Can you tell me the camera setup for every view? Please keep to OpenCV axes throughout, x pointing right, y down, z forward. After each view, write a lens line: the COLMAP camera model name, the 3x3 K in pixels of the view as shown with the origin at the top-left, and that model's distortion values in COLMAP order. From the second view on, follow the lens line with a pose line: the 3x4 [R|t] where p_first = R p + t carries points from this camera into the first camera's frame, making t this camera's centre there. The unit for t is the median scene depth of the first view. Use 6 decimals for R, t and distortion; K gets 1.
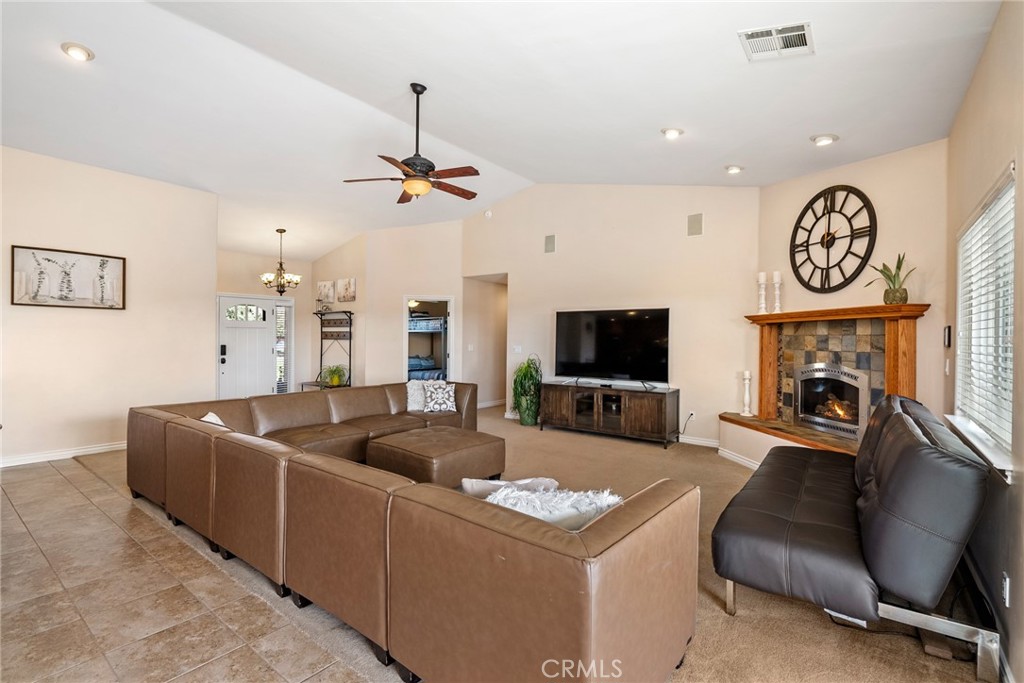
lens RADIAL K [[474.4, 0, 502.2], [0, 474.4, 336.5], [0, 0, 1]] dist [-0.002708, 0.003803]
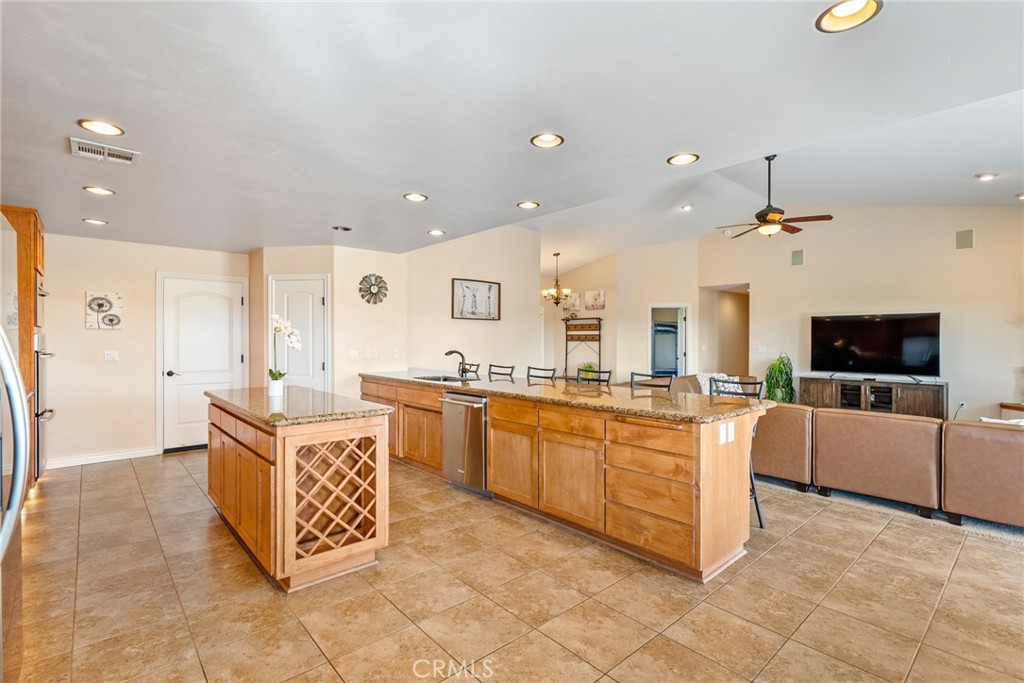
lens RADIAL K [[474.4, 0, 512.9], [0, 474.4, 337.0], [0, 0, 1]] dist [-0.002708, 0.003803]
pose [[0.982661, -0.006285, -0.185306, -0.515241], [0.005863, 0.999979, -0.002829, -0.003286], [0.185320, 0.001694, 0.982677, -0.377511]]
